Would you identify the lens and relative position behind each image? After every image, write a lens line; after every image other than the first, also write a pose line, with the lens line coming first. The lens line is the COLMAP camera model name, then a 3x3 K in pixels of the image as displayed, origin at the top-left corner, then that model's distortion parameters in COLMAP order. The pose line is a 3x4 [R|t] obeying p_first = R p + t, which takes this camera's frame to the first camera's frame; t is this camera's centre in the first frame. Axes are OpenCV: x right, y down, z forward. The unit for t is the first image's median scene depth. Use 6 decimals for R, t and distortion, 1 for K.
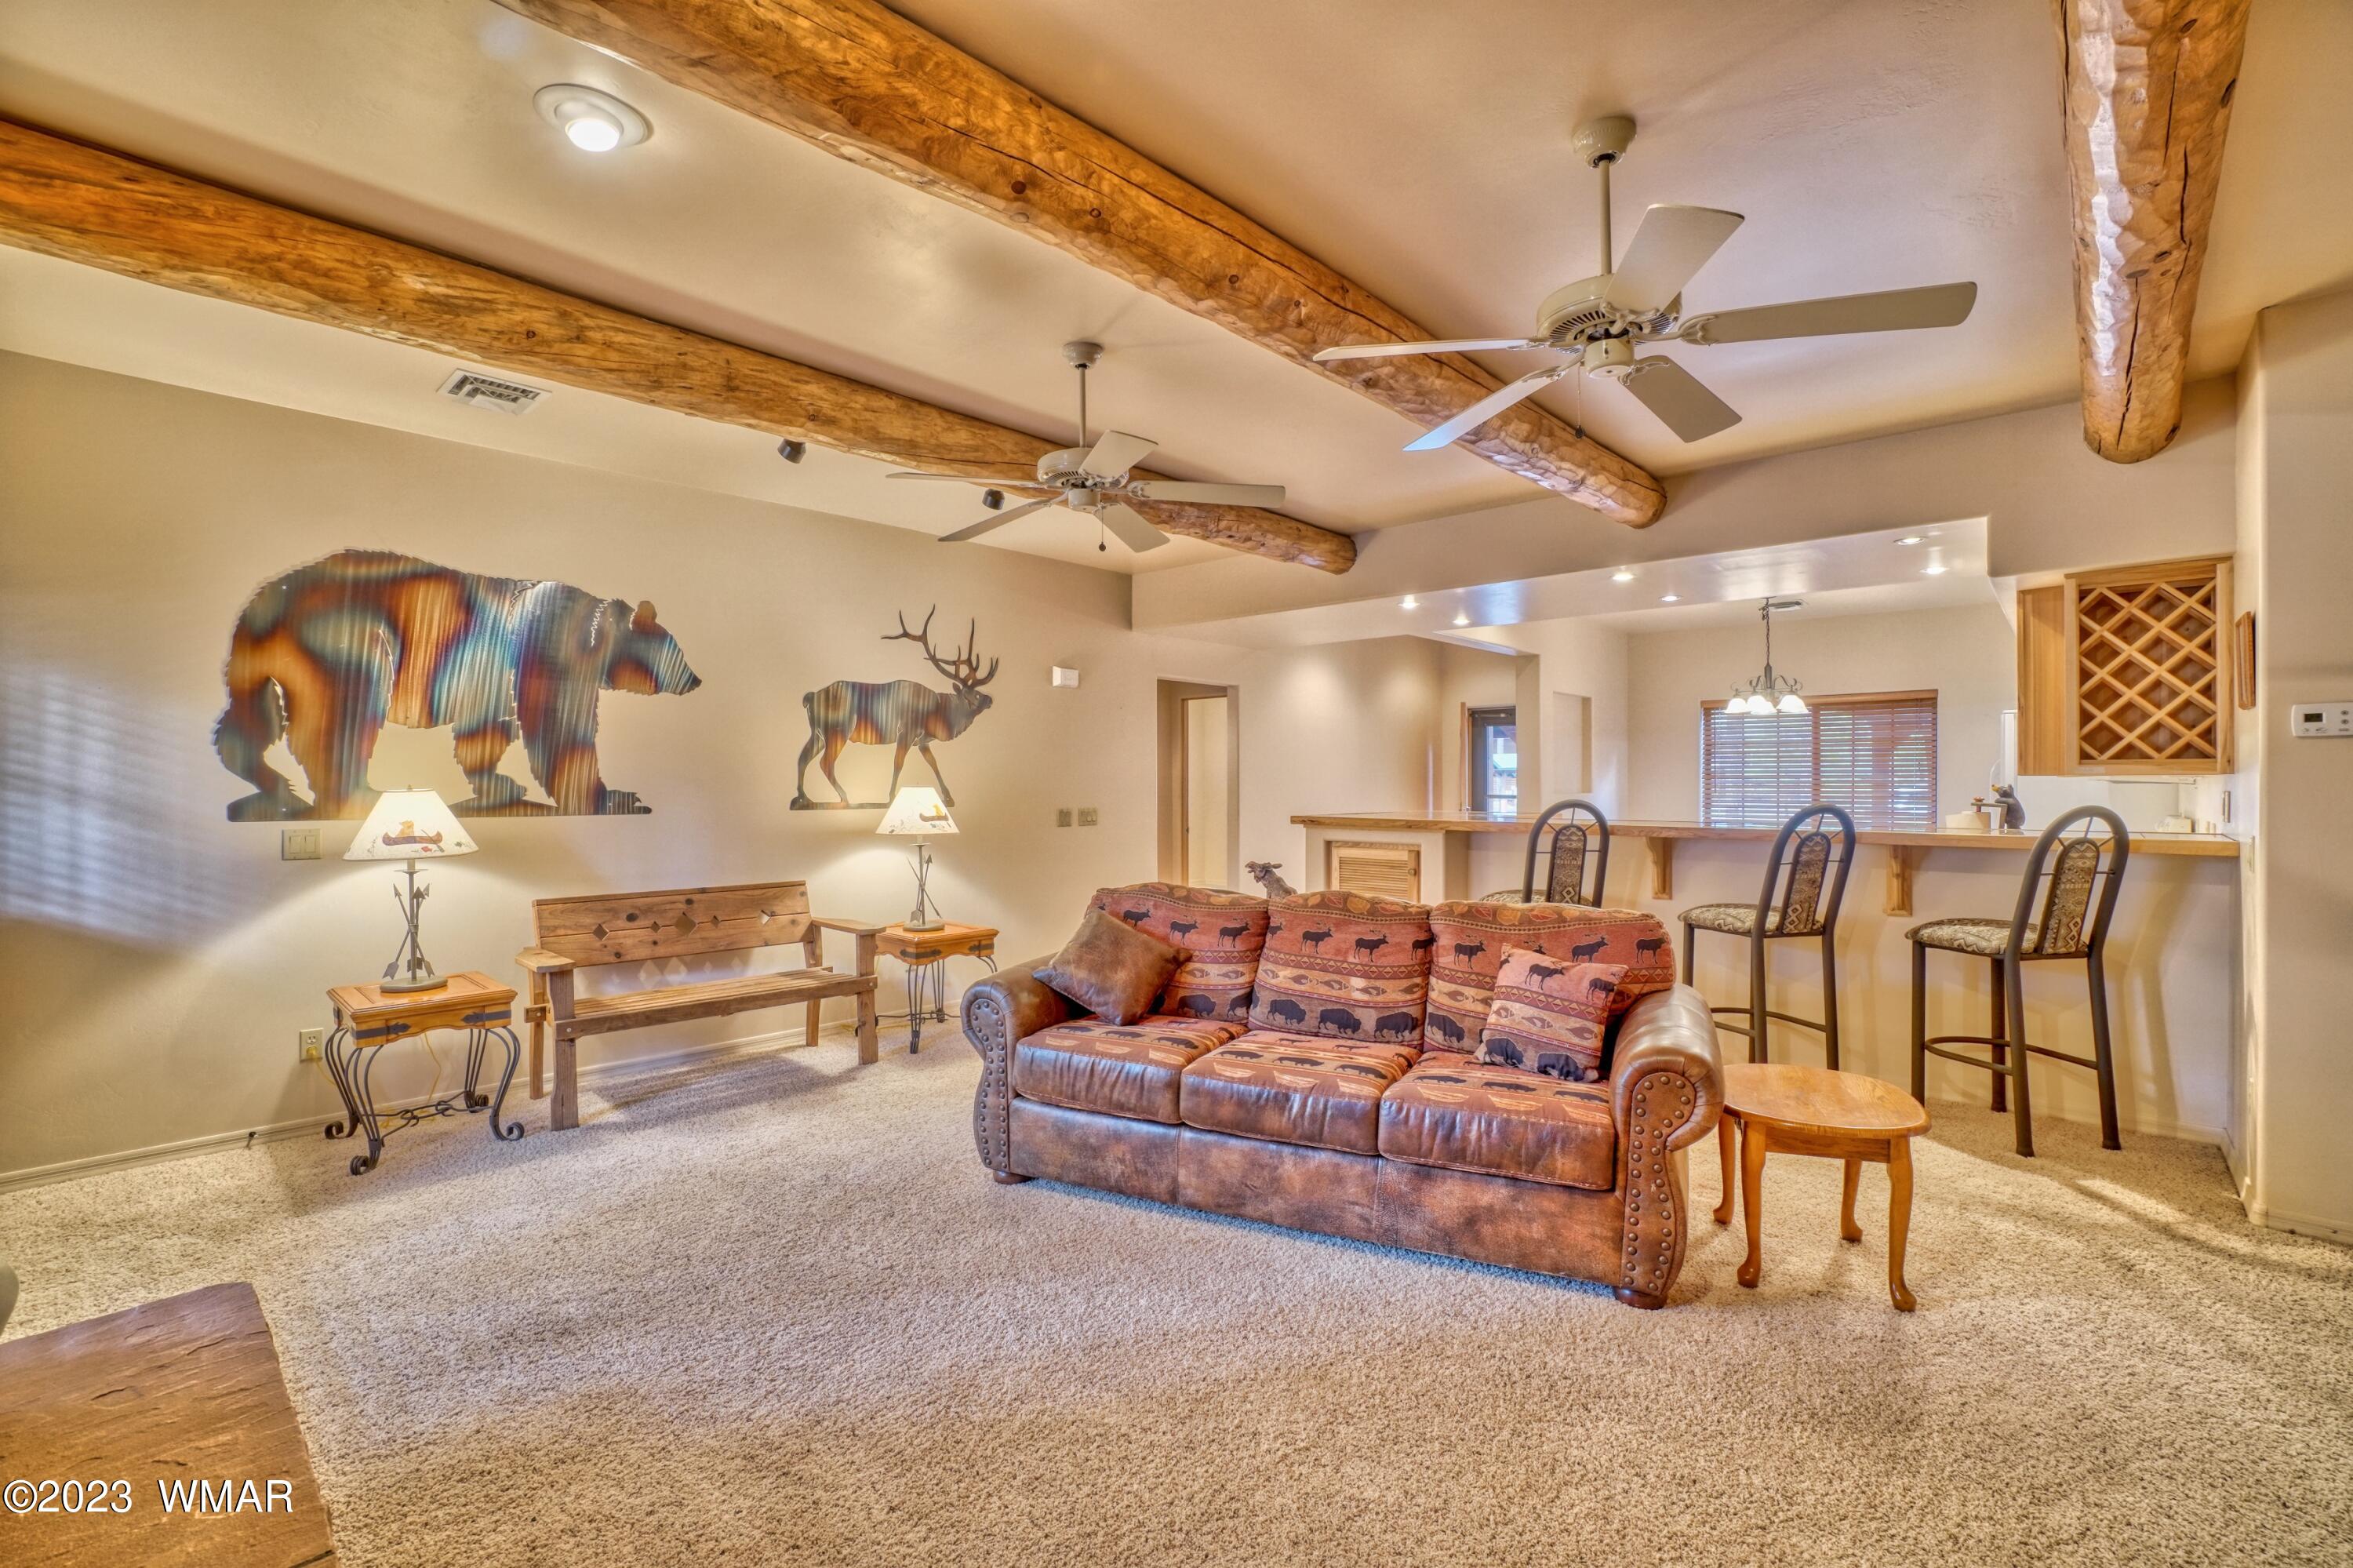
lens RADIAL K [[1035.4, 0, 1173.1], [0, 1035.4, 789.3], [0, 0, 1]] dist [-0.045739, 0.013245]
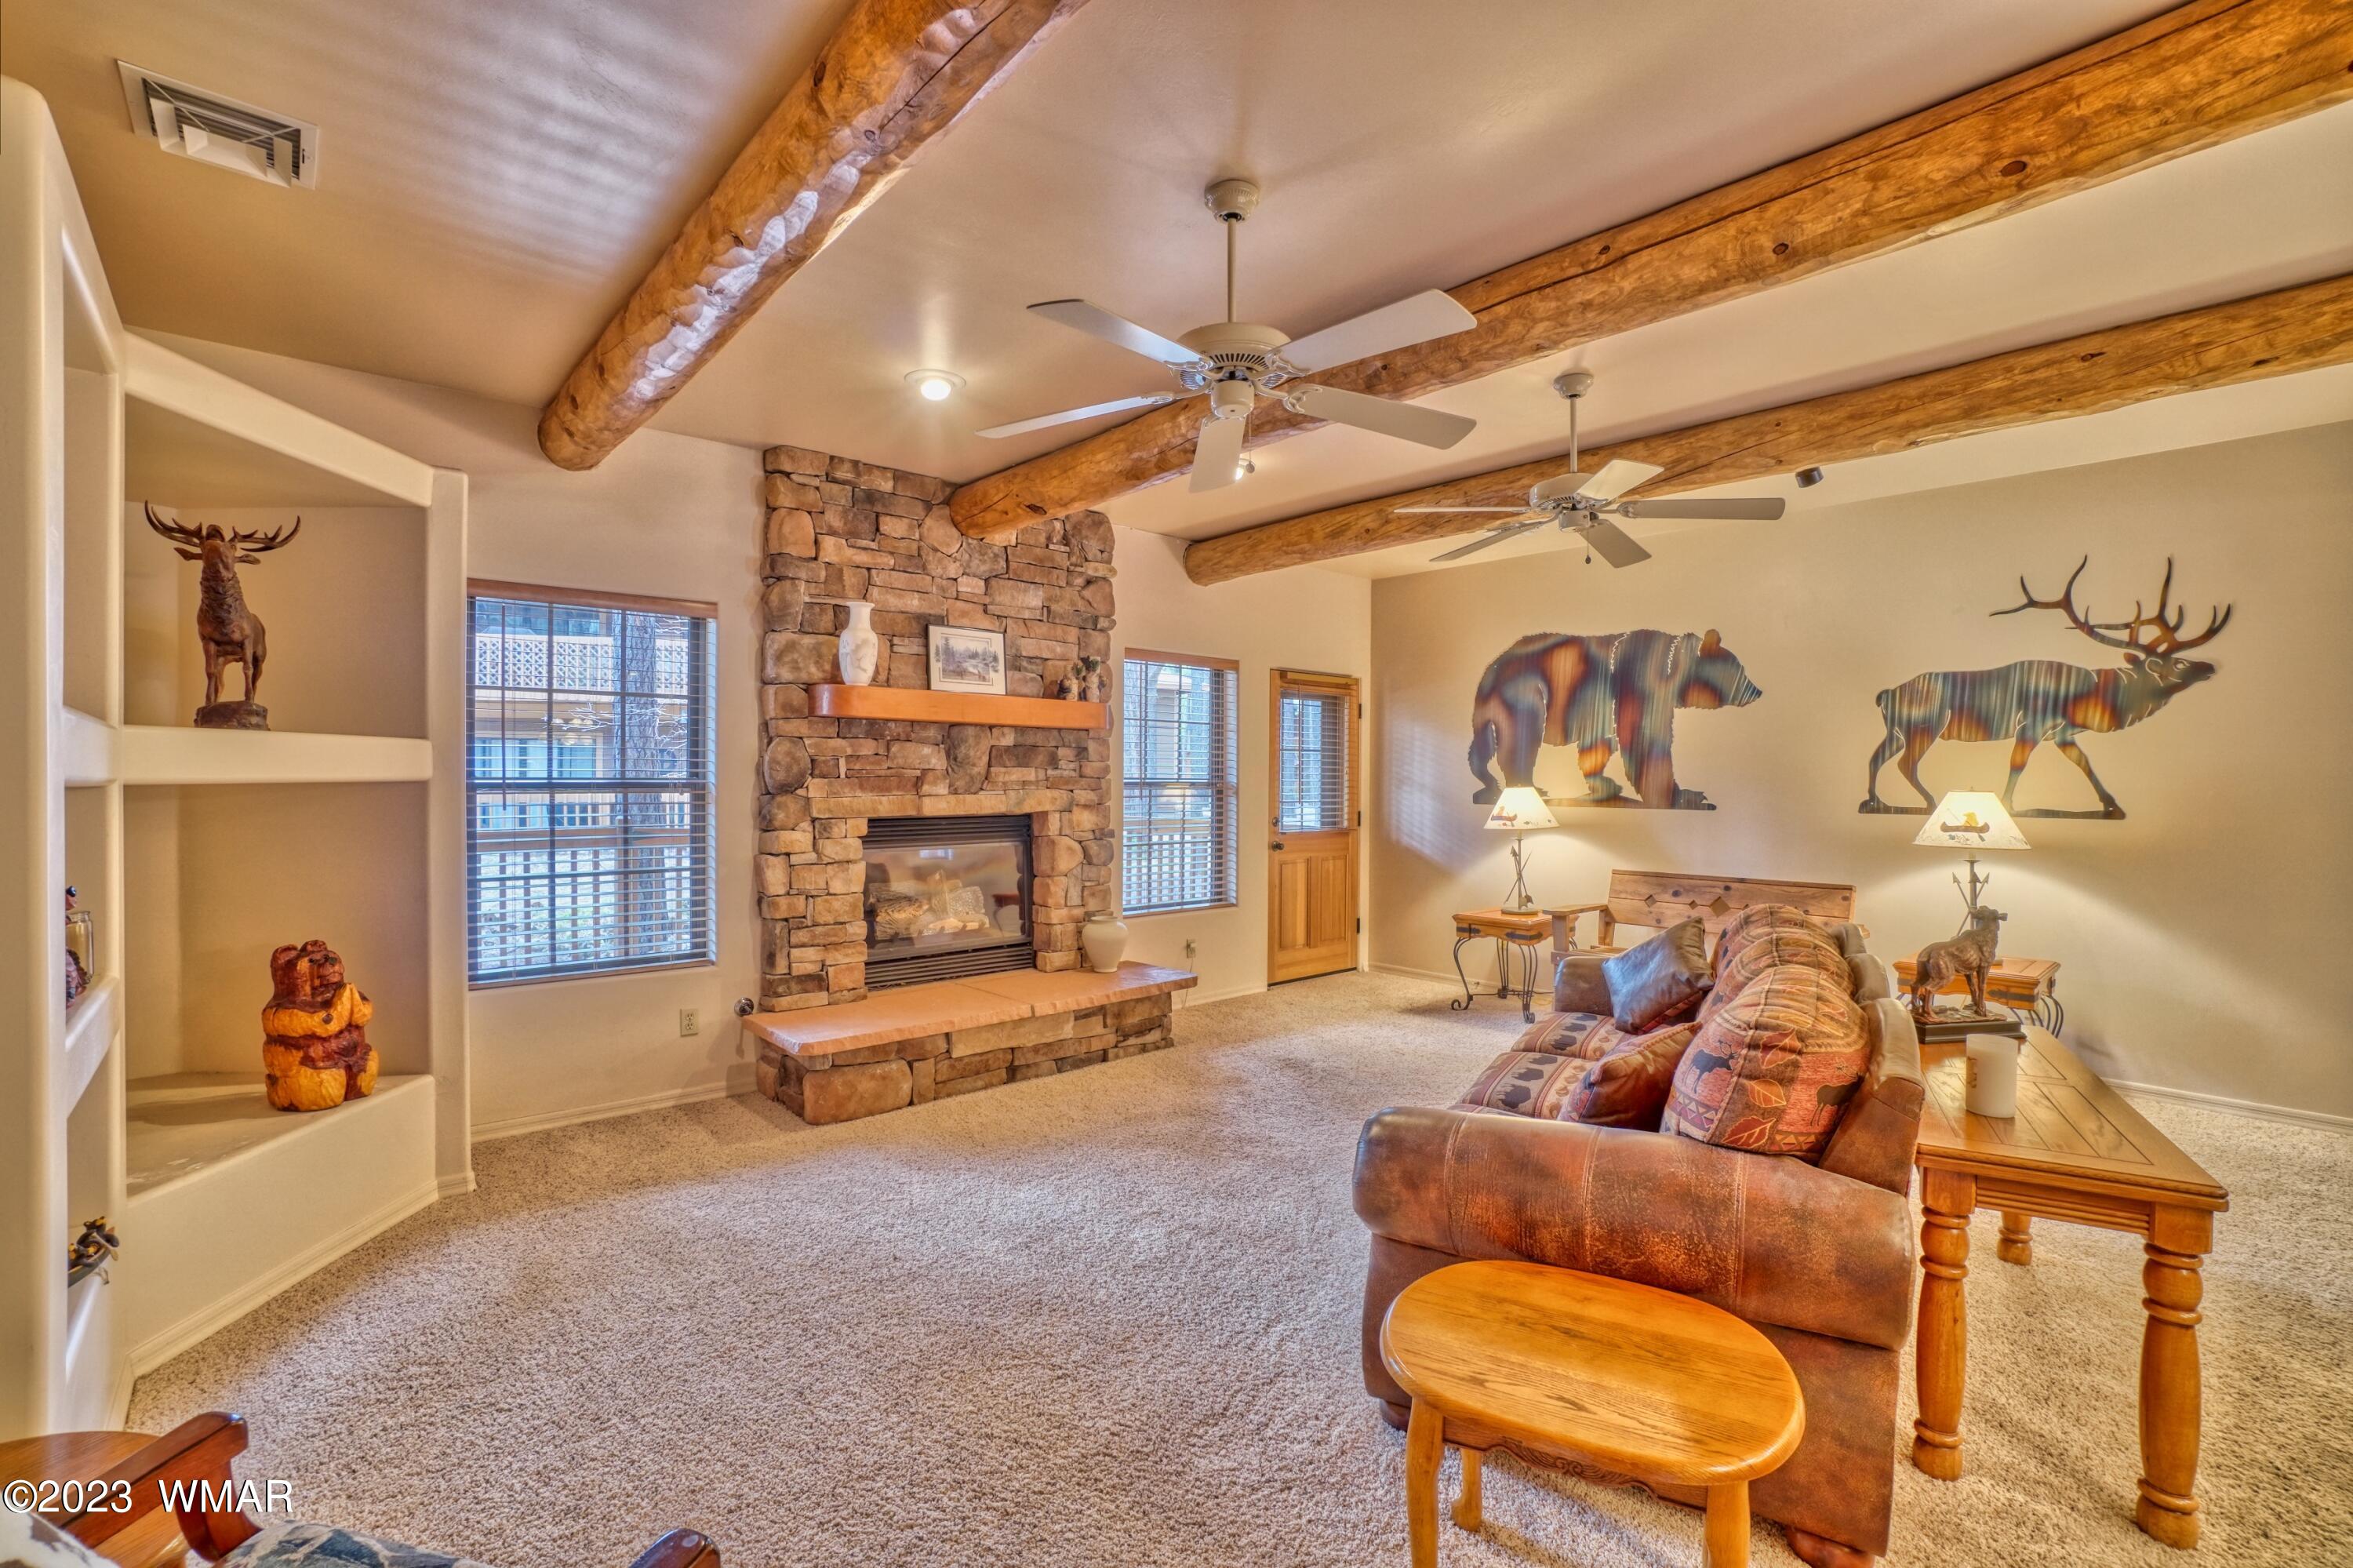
lens RADIAL K [[1035.4, 0, 1181.1], [0, 1035.4, 790.5], [0, 0, 1]] dist [-0.045739, 0.013245]
pose [[-0.074372, 0.011953, -0.997159, 0.729482], [-0.011937, 0.999846, 0.012875, -0.006751], [0.997159, 0.012860, -0.074218, 0.490125]]
